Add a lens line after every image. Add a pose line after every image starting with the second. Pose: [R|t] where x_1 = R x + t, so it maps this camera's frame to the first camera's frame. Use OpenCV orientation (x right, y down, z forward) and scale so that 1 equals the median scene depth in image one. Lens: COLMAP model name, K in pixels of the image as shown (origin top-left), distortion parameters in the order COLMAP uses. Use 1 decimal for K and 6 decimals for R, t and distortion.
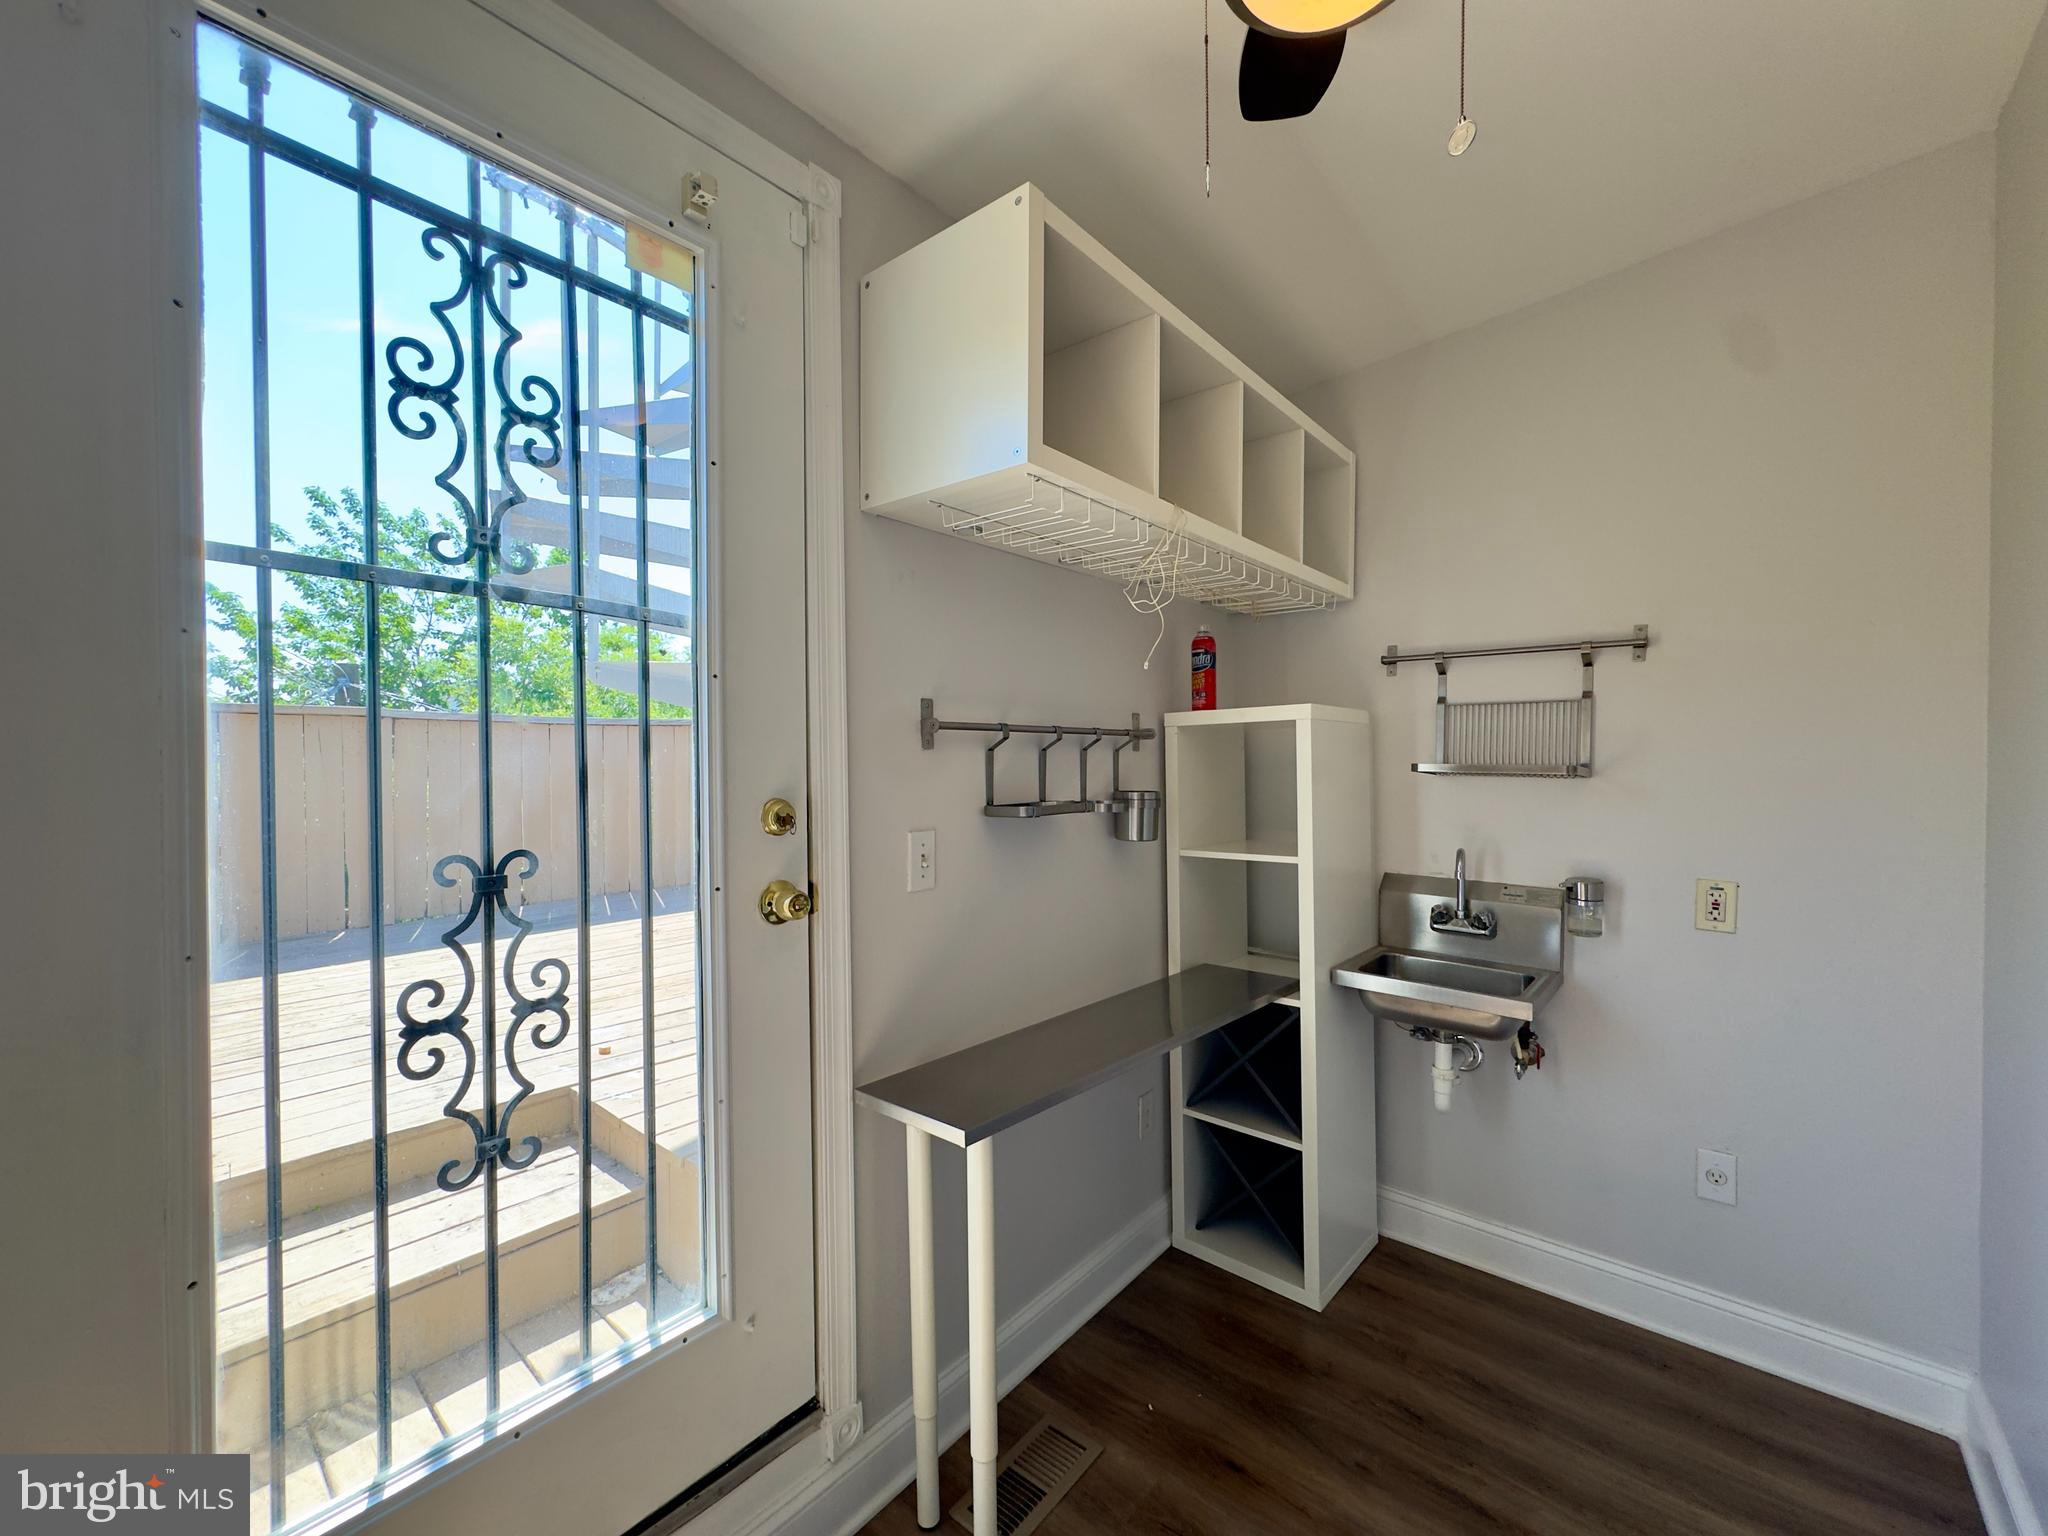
lens RADIAL K [[819.4, 0, 1024.5], [0, 819.4, 769.1], [0, 0, 1]] dist [-0.002437, 0.000025]
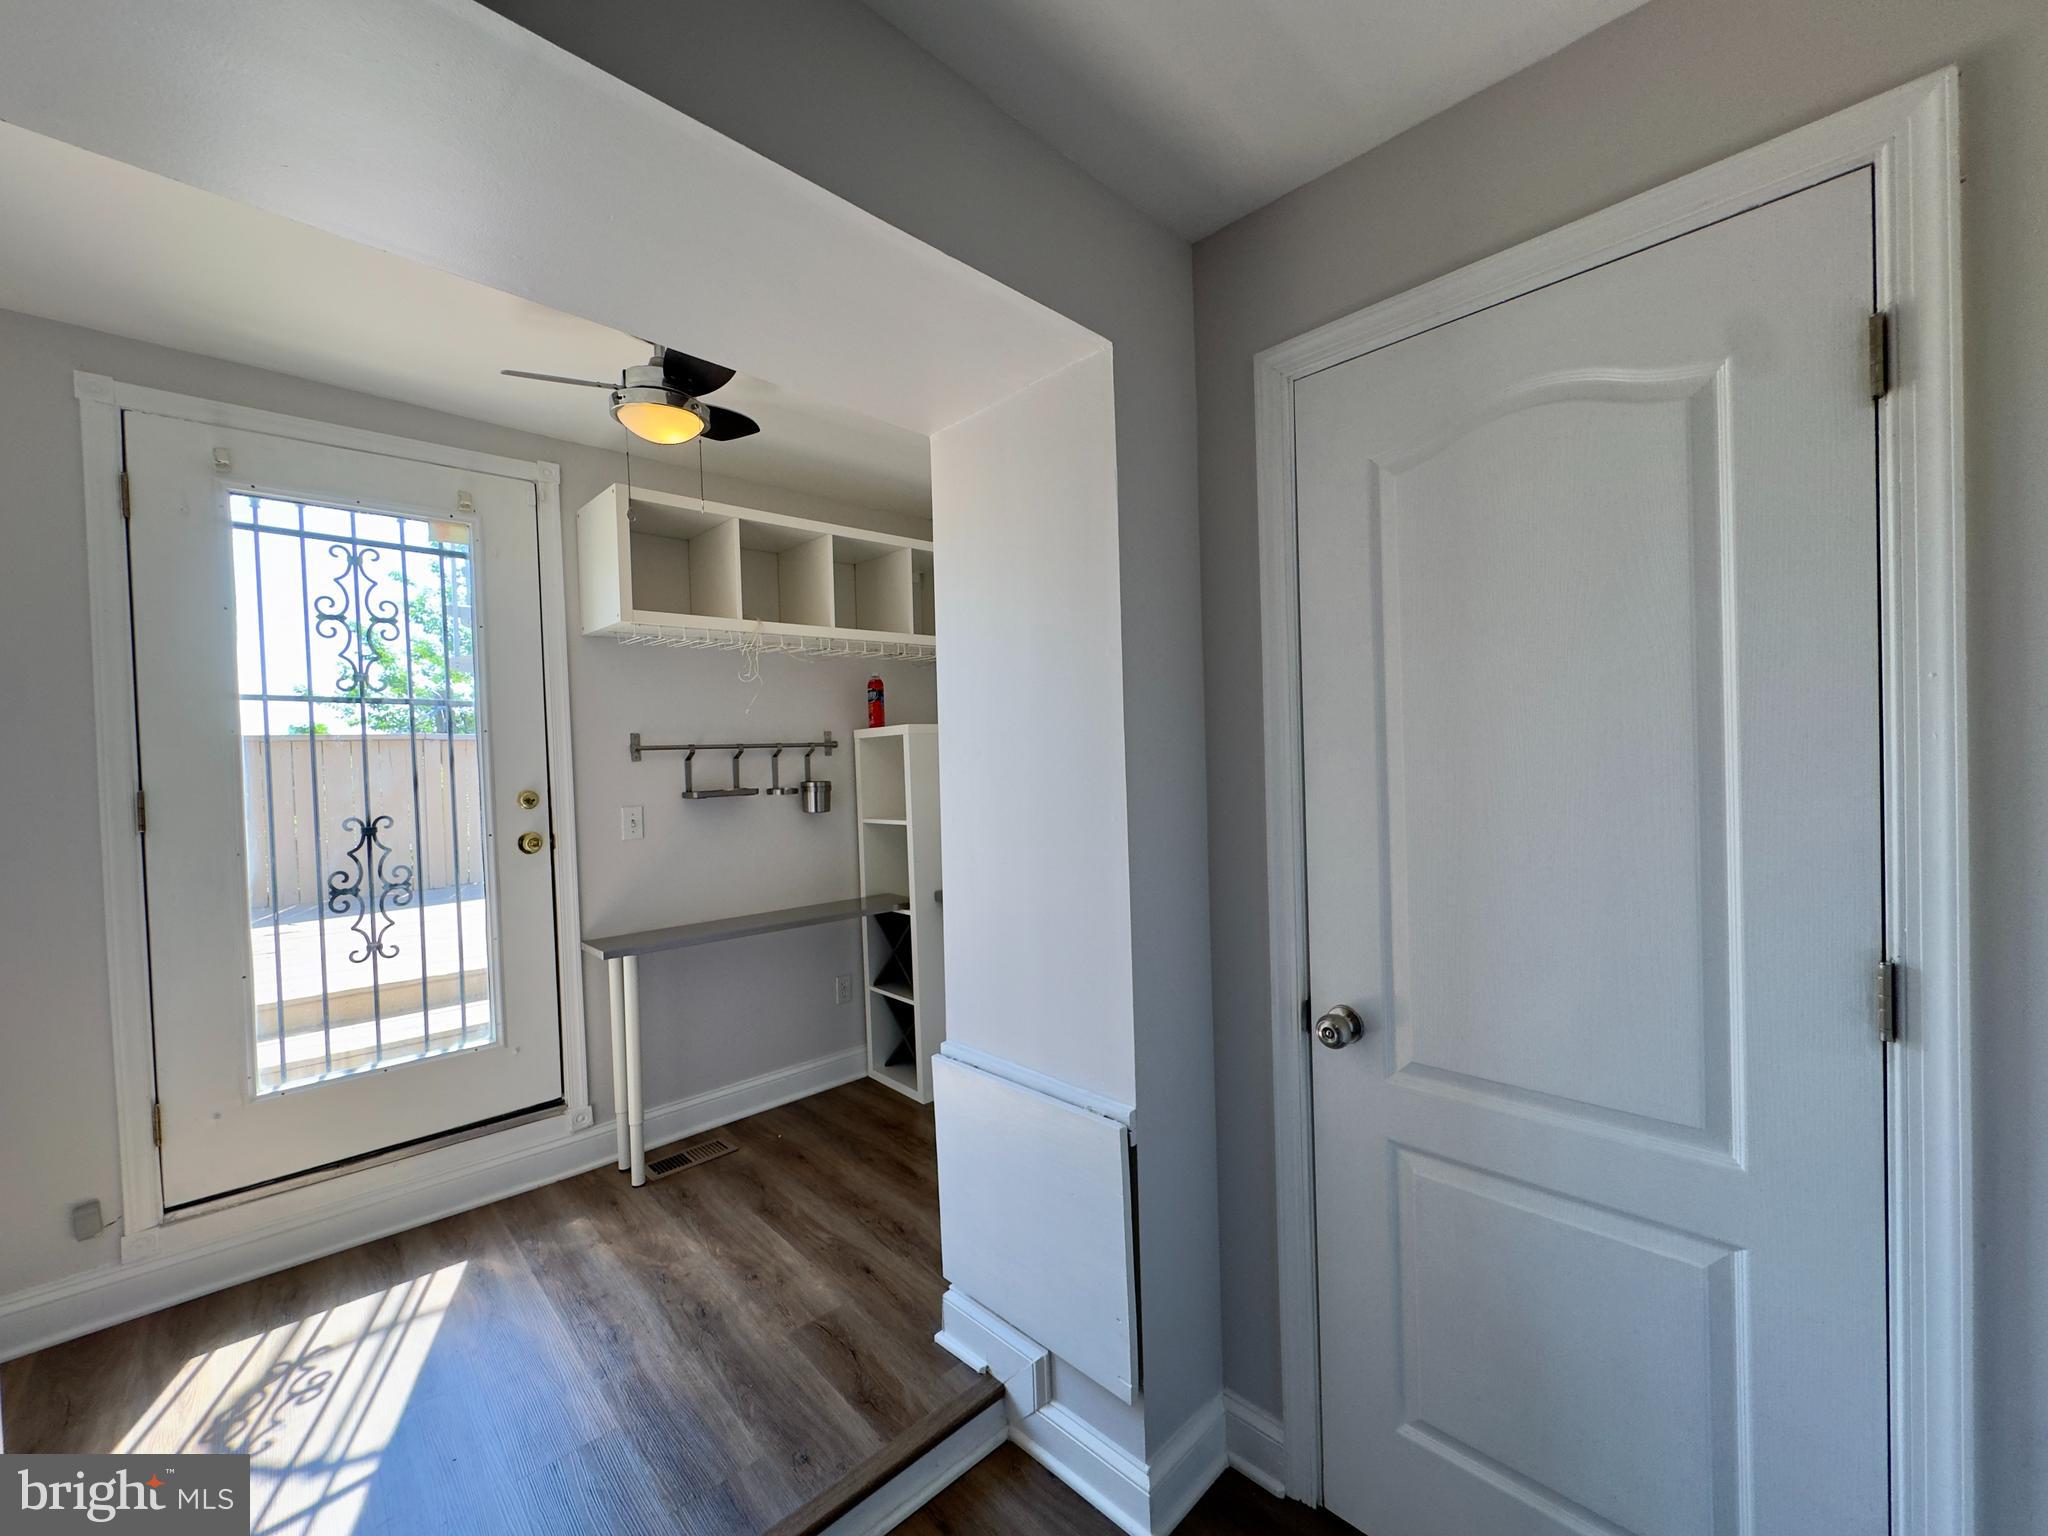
lens RADIAL K [[819.4, 0, 1024.7], [0, 819.4, 769.6], [0, 0, 1]] dist [-0.002437, 0.000025]
pose [[0.993325, -0.025581, -0.112476, 1.315813], [0.026879, 0.999588, 0.010034, -0.001814], [0.112173, -0.012991, 0.993604, -0.974889]]
